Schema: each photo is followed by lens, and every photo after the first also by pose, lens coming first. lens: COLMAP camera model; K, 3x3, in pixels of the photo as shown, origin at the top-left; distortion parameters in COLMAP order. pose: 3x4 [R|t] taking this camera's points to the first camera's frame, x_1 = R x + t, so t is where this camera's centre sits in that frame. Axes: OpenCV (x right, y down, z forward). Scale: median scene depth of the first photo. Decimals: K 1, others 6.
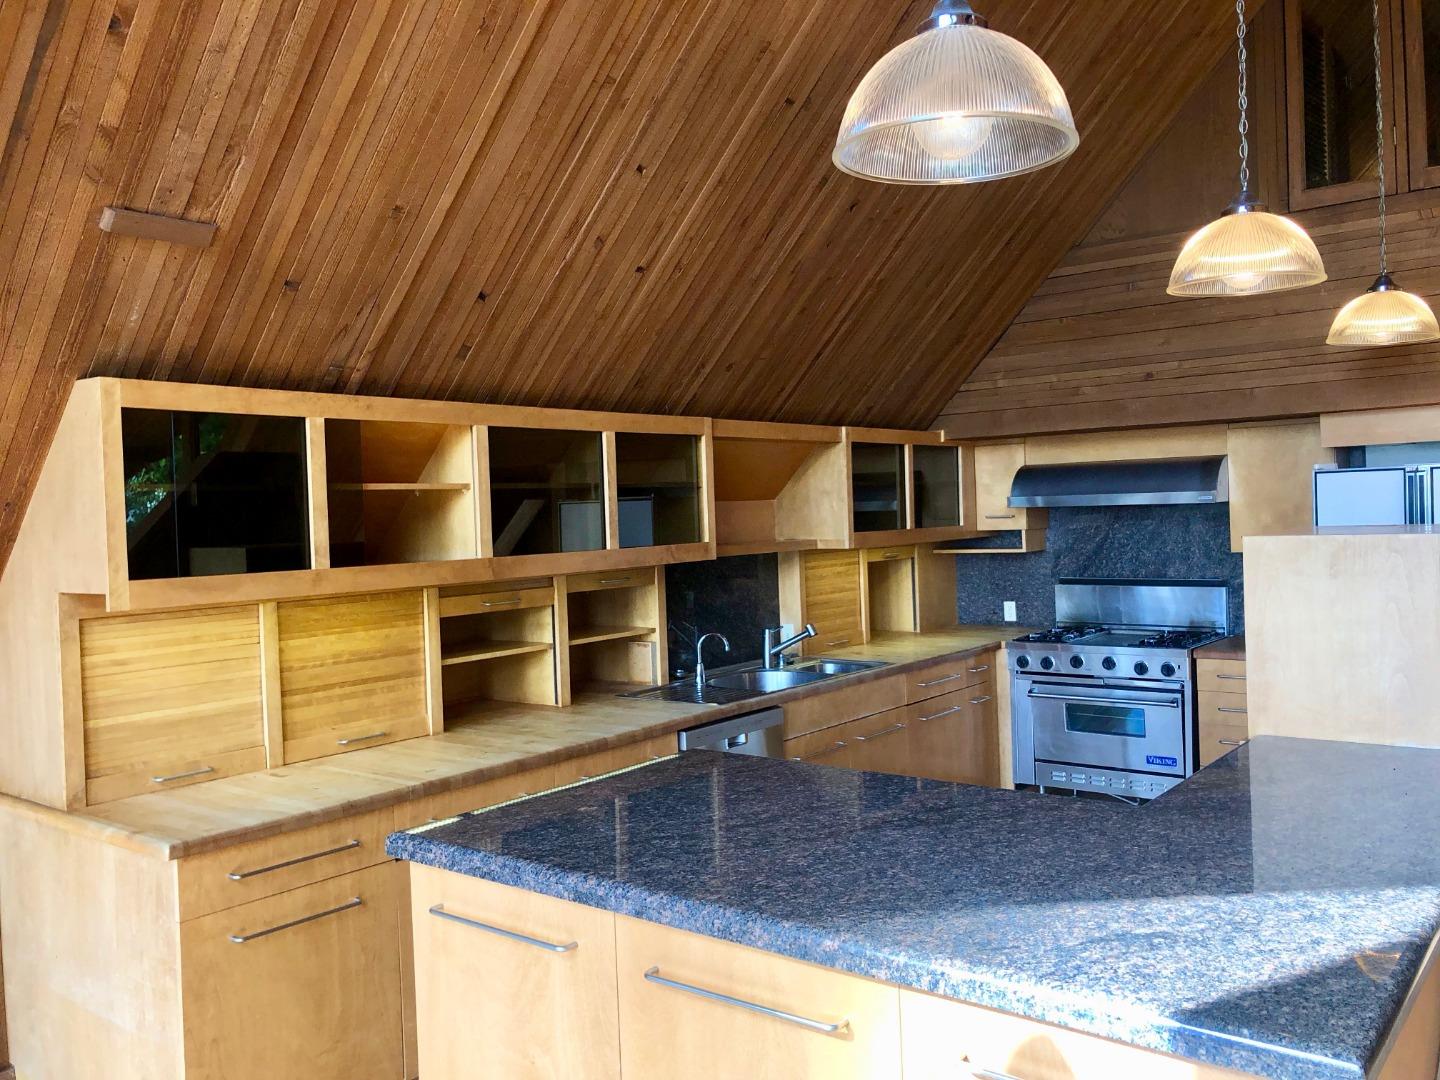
lens RADIAL K [[1181.5, 0, 721.7], [0, 1181.5, 533.1], [0, 0, 1]] dist [0.051204, -0.058247]
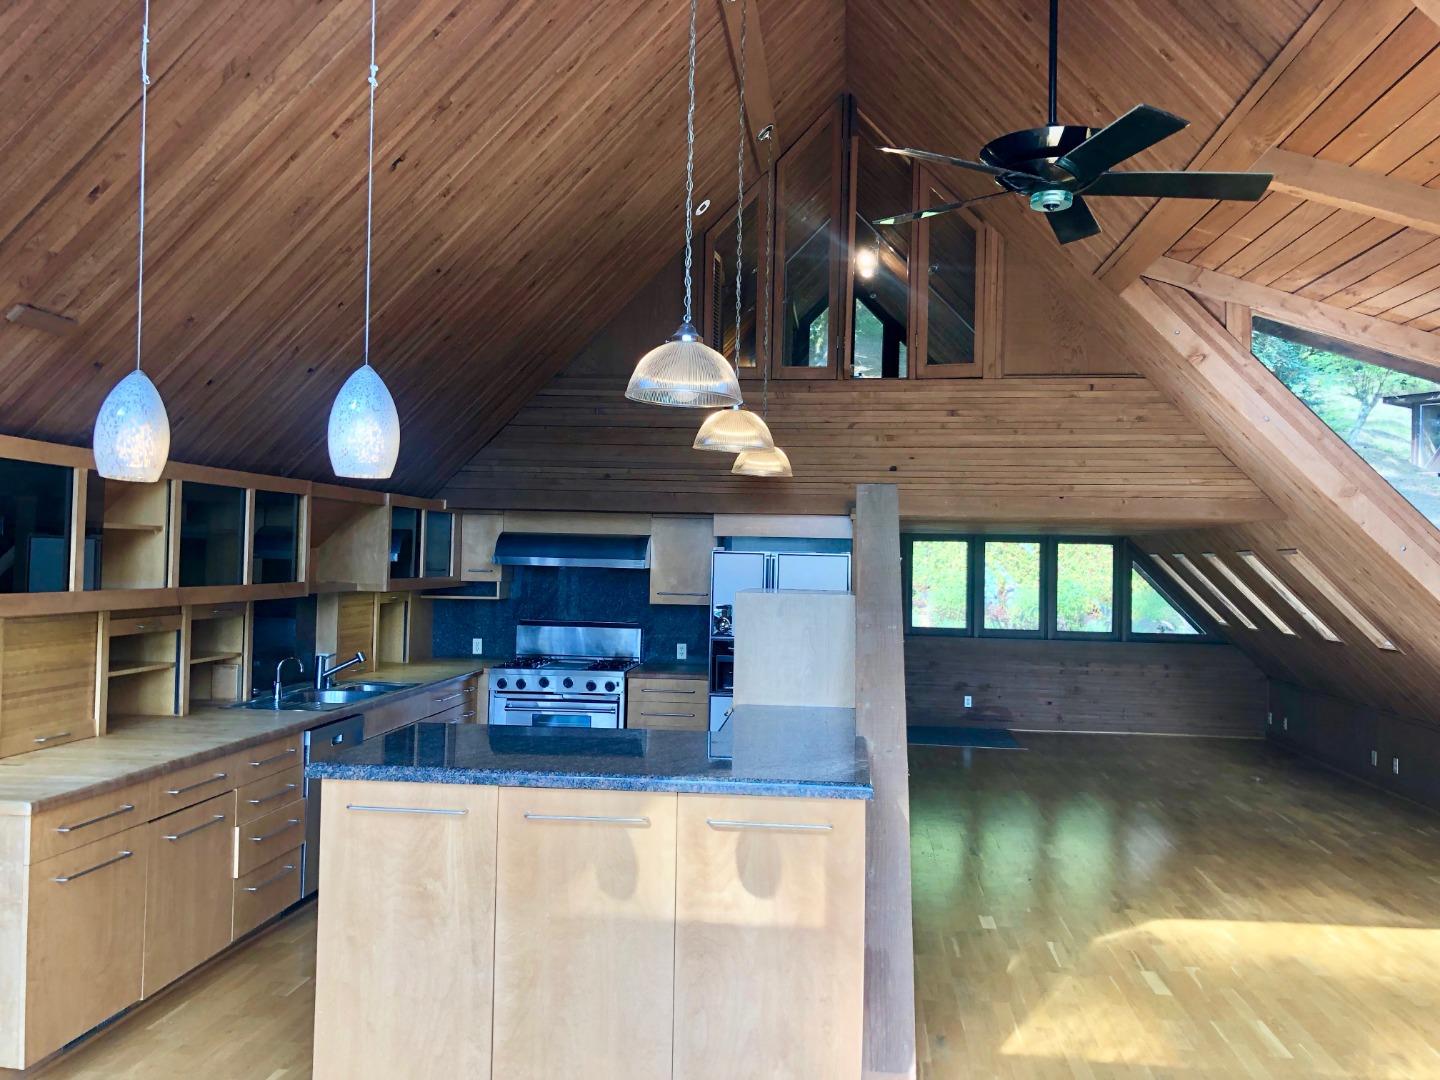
lens RADIAL K [[1181.5, 0, 724.9], [0, 1181.5, 534.7], [0, 0, 1]] dist [0.051204, -0.058247]
pose [[0.836973, 0.064776, 0.543398, -0.308614], [-0.041783, 0.997636, -0.054566, 0.007669], [-0.545647, 0.022966, 0.837700, -0.269525]]
